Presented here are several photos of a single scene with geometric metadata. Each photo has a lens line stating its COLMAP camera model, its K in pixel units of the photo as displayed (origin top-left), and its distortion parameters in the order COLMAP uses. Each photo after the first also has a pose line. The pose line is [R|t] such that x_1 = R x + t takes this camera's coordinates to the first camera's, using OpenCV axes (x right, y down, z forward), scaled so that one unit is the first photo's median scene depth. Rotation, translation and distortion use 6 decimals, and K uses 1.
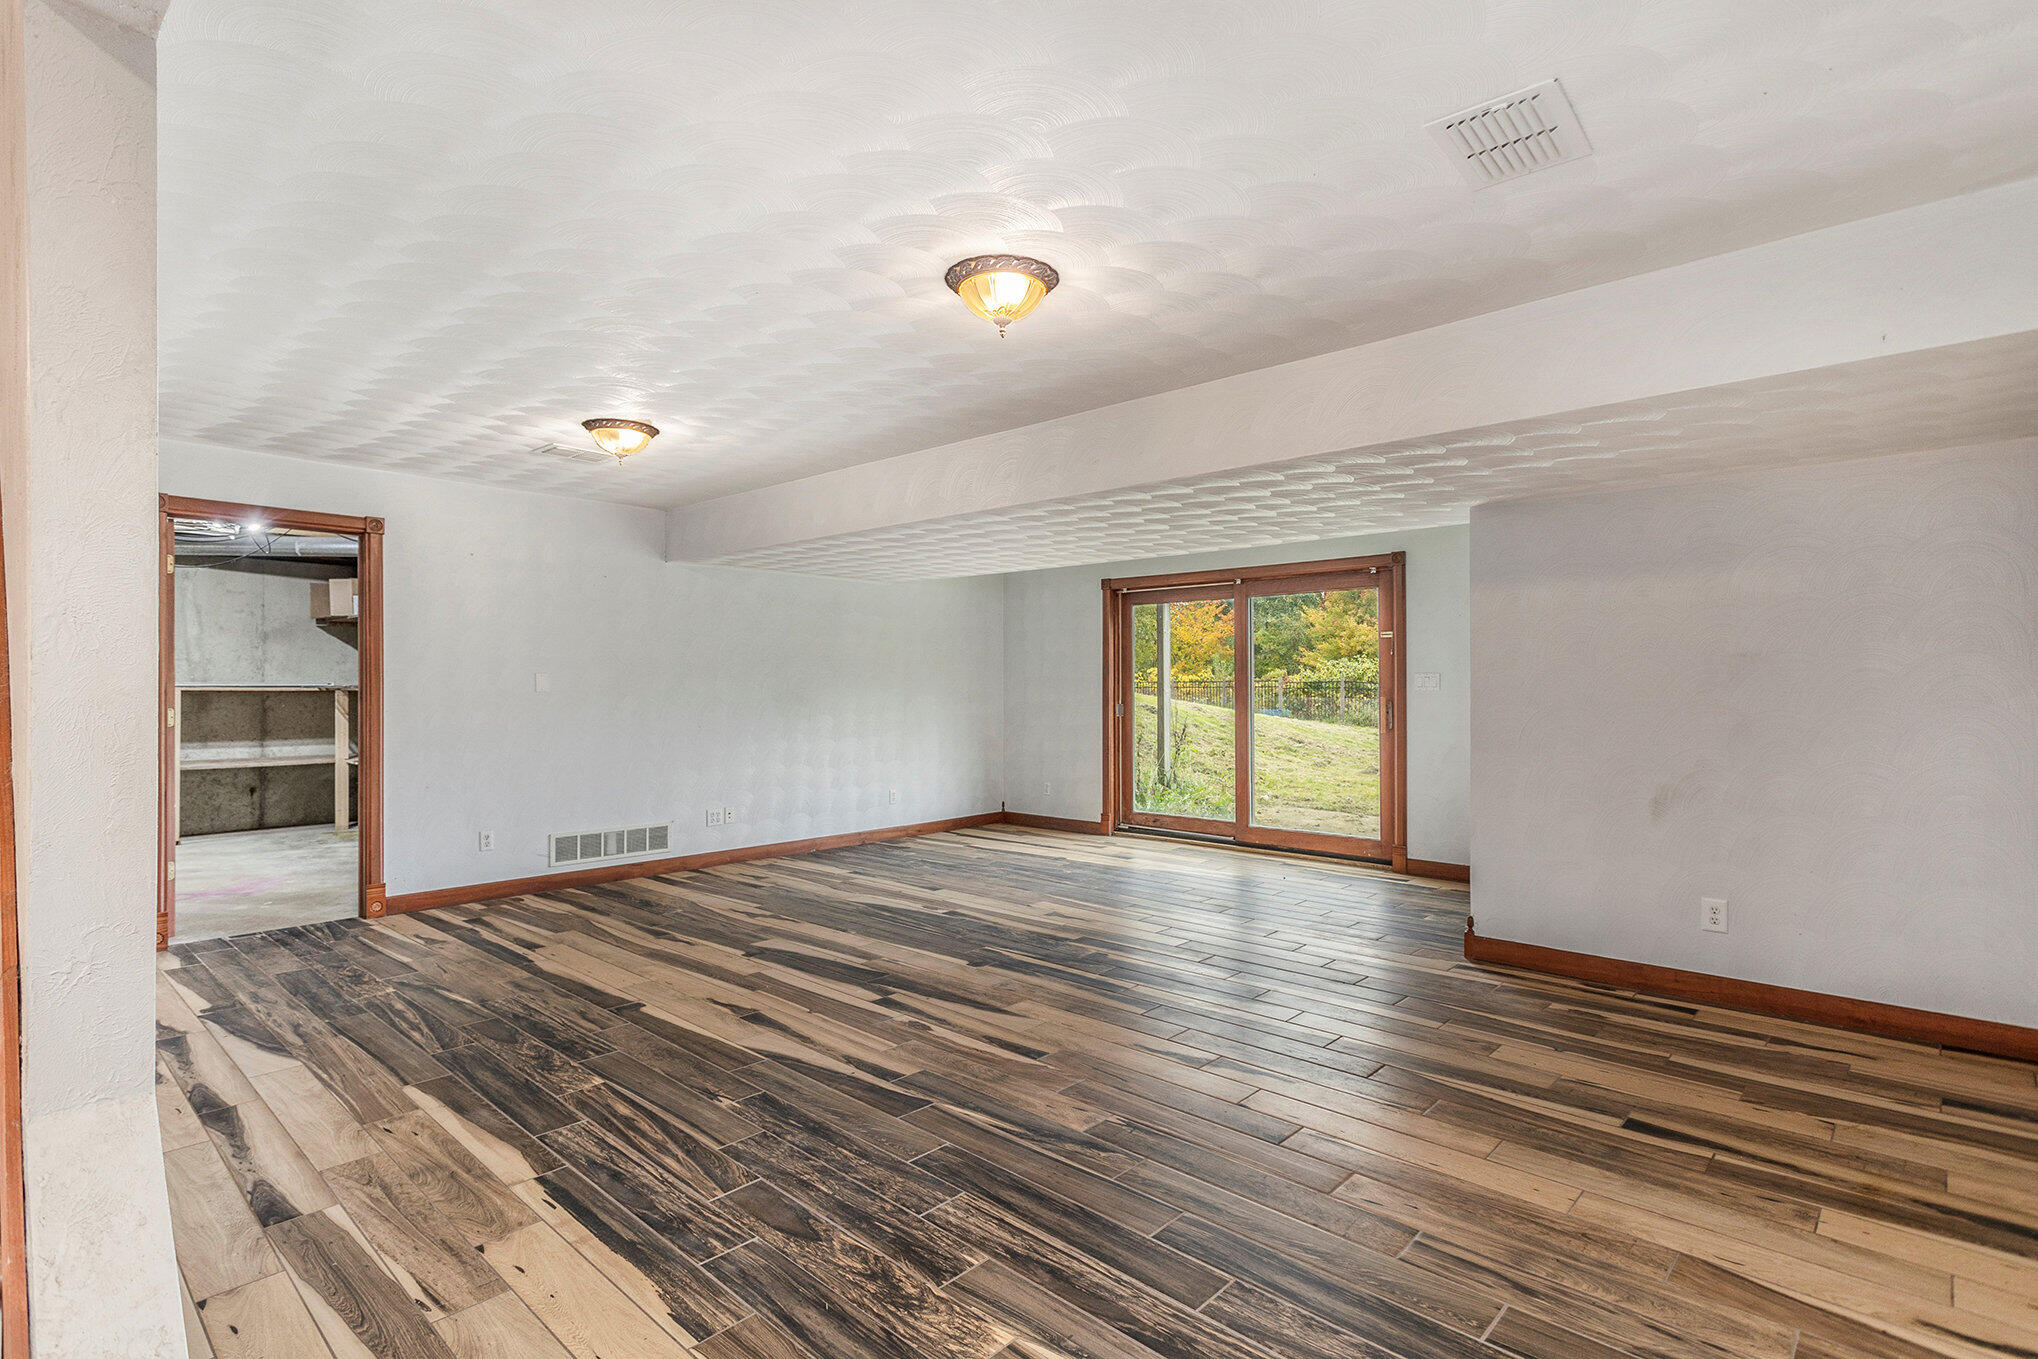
lens RADIAL K [[977.9, 0, 1007.3], [0, 977.9, 693.6], [0, 0, 1]] dist [0.003651, 0.000789]
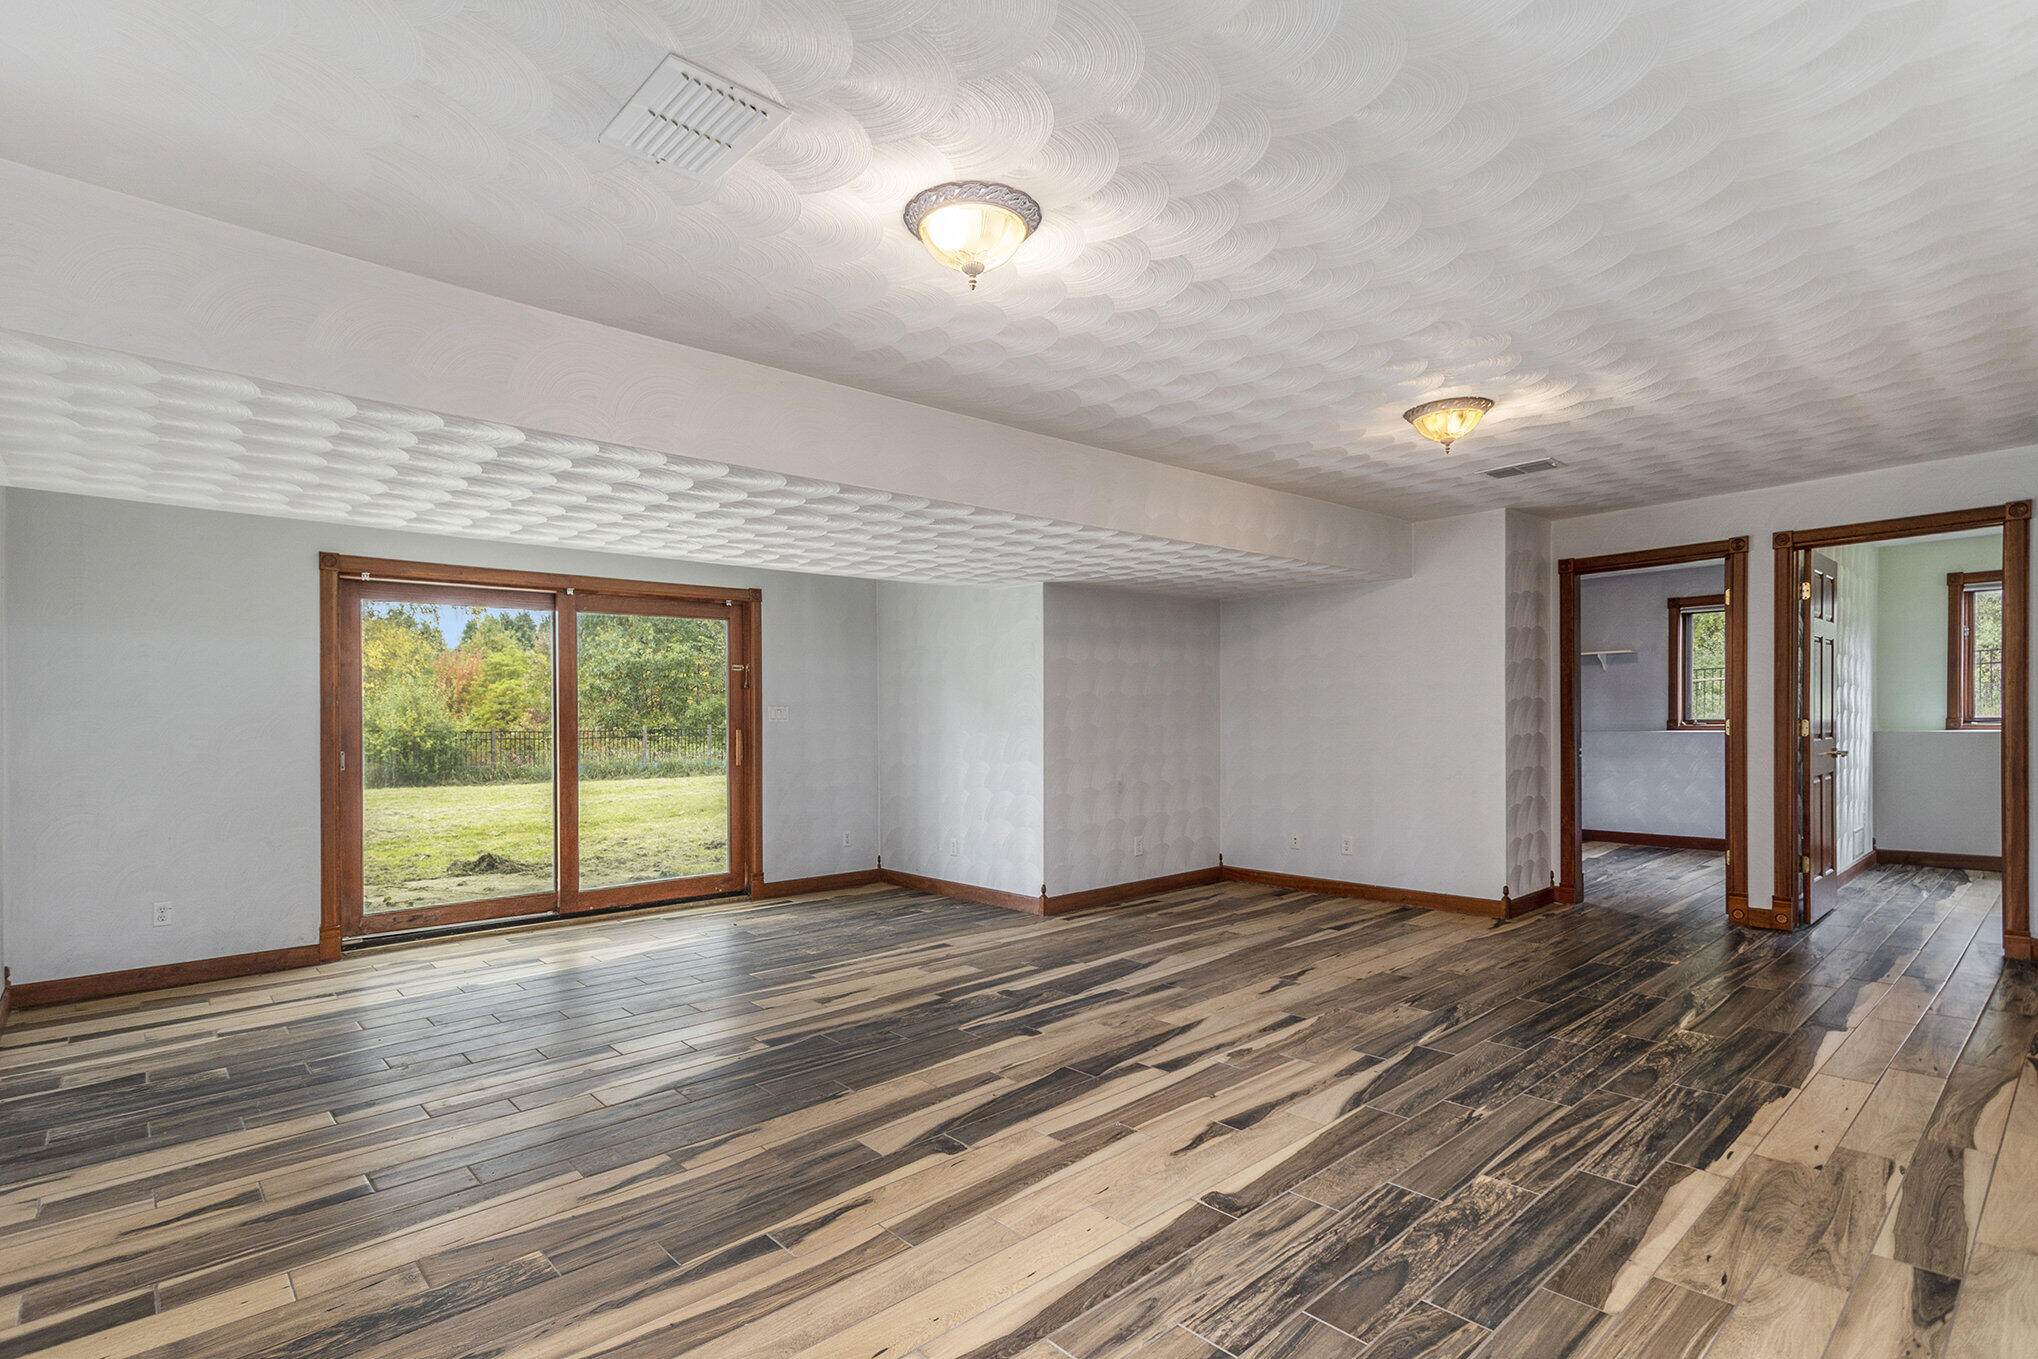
lens RADIAL K [[997.3, 0, 1021.2], [0, 997.3, 716.0], [0, 0, 1]] dist [0.013016, 0.001835]
pose [[0.075581, -0.002282, 0.997137, -1.227568], [0.019188, 0.999816, 0.000834, -0.011412], [-0.996955, 0.019070, 0.075611, 1.240366]]
